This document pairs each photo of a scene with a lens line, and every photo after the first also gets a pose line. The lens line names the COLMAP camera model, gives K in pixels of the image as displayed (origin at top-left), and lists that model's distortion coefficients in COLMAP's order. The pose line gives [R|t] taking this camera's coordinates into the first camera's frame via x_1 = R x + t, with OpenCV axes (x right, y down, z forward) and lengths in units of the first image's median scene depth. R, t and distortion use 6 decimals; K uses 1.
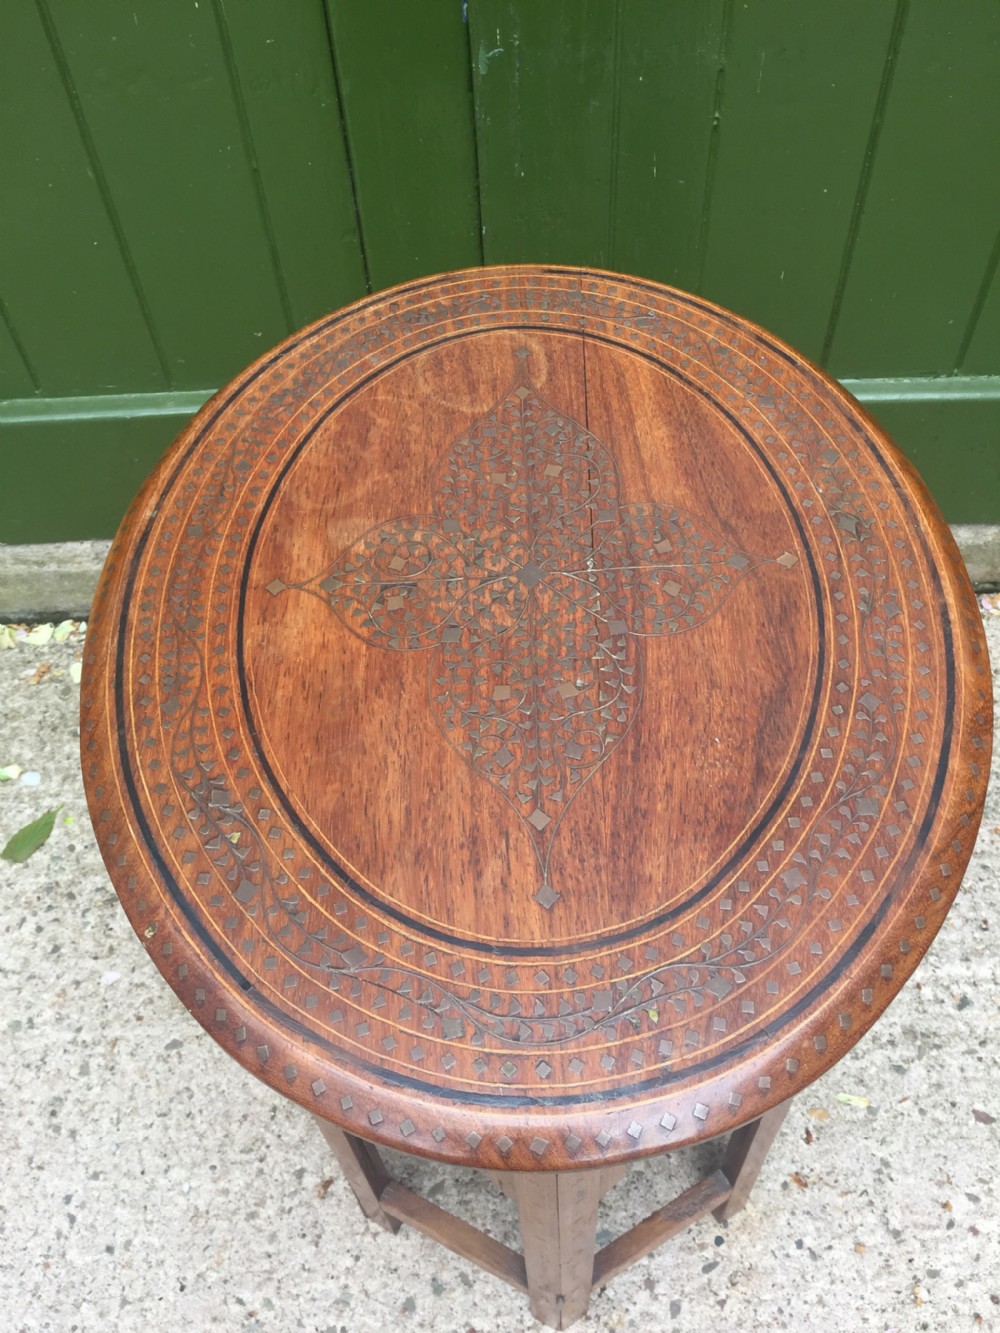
lens RADIAL K [[1134.0, 0, 486.2], [0, 1134.0, 662.6], [0, 0, 1]] dist [0.055756, -0.093872]
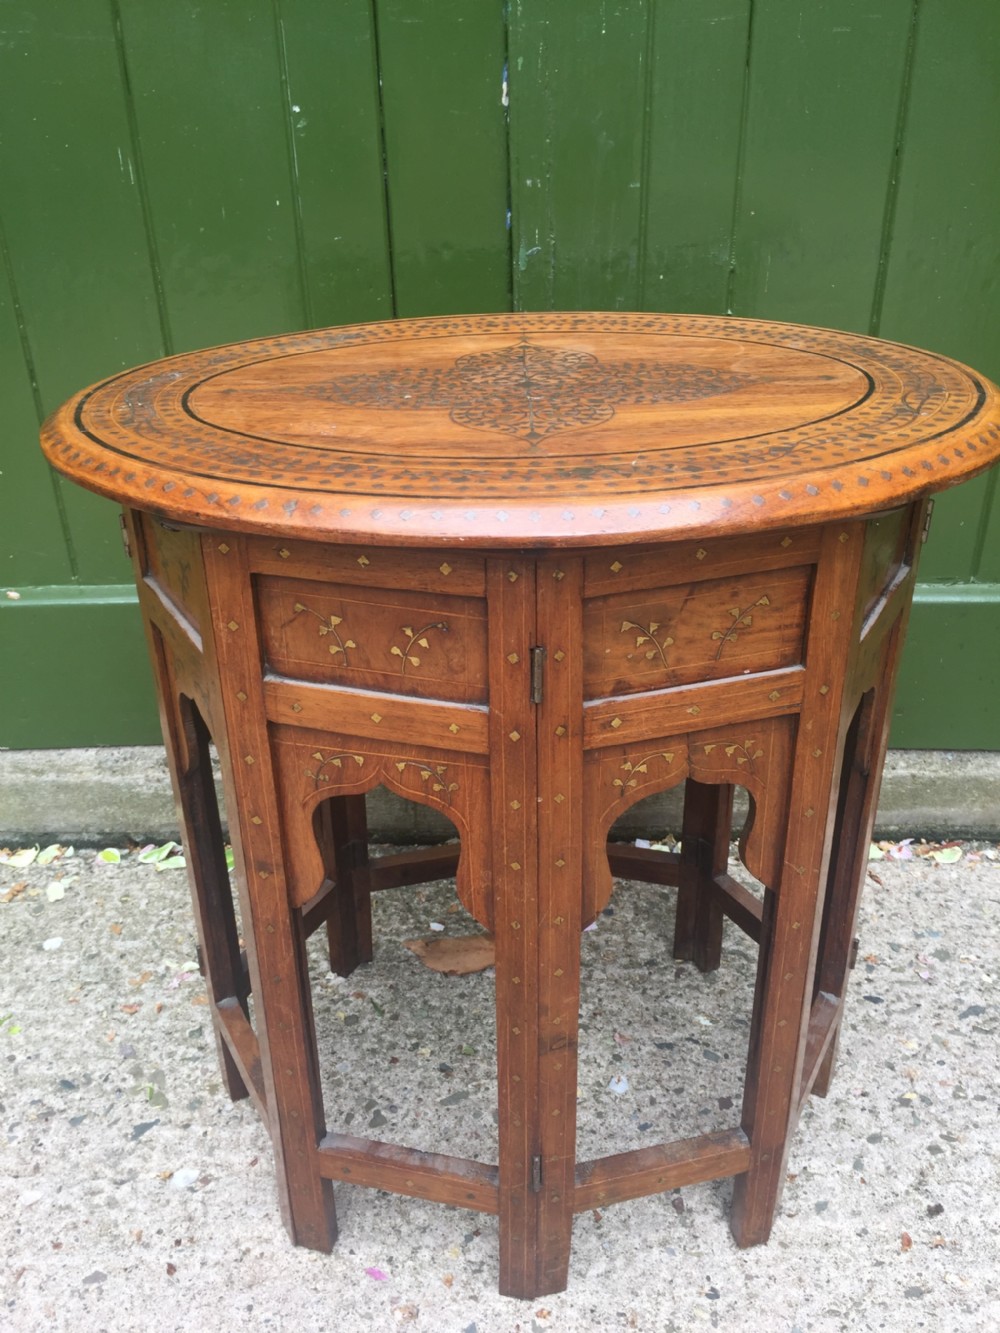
lens RADIAL K [[1134.0, 0, 487.5], [0, 1134.0, 667.6], [0, 0, 1]] dist [0.055756, -0.093872]
pose [[0.999391, 0.033481, -0.009817, -0.010069], [-0.034570, 0.912137, -0.408425, 0.269089], [-0.004720, 0.408515, 0.912739, 0.112682]]
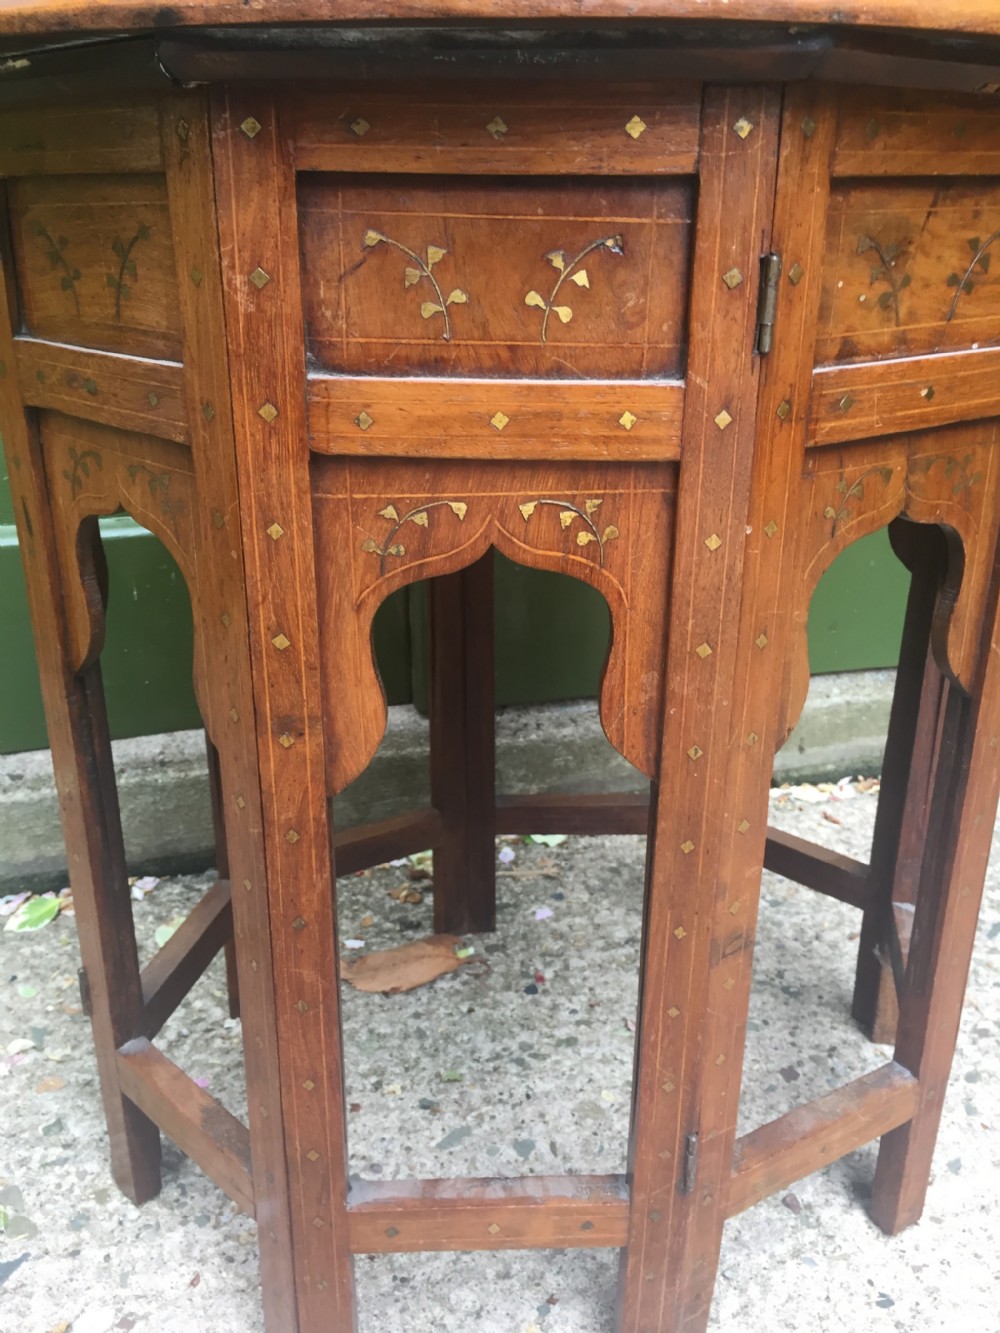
lens RADIAL K [[1134.0, 0, 490.4], [0, 1134.0, 665.1], [0, 0, 1]] dist [0.055756, -0.093872]
pose [[0.964356, -0.050375, 0.259769, -0.176655], [0.176554, 0.853729, -0.489874, 0.307724], [-0.197095, 0.518276, 0.832192, 0.388769]]
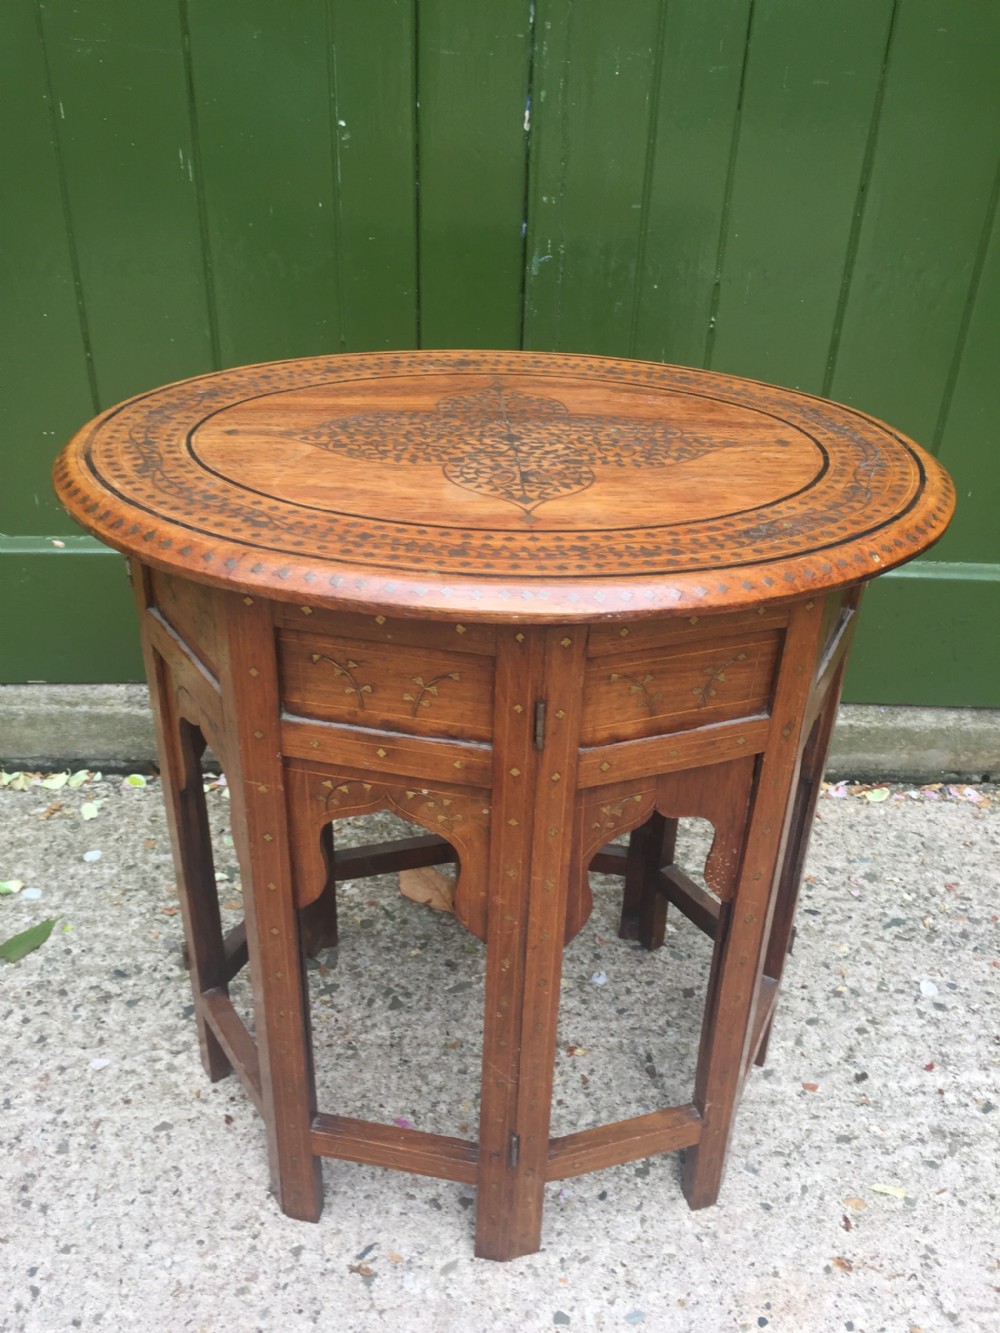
lens RADIAL K [[1134.0, 0, 482.1], [0, 1134.0, 662.6], [0, 0, 1]] dist [0.055756, -0.093872]
pose [[0.997131, 0.059999, 0.046154, -0.082183], [-0.038116, 0.924750, -0.378661, 0.334746], [-0.065400, 0.375816, 0.924384, -0.018416]]
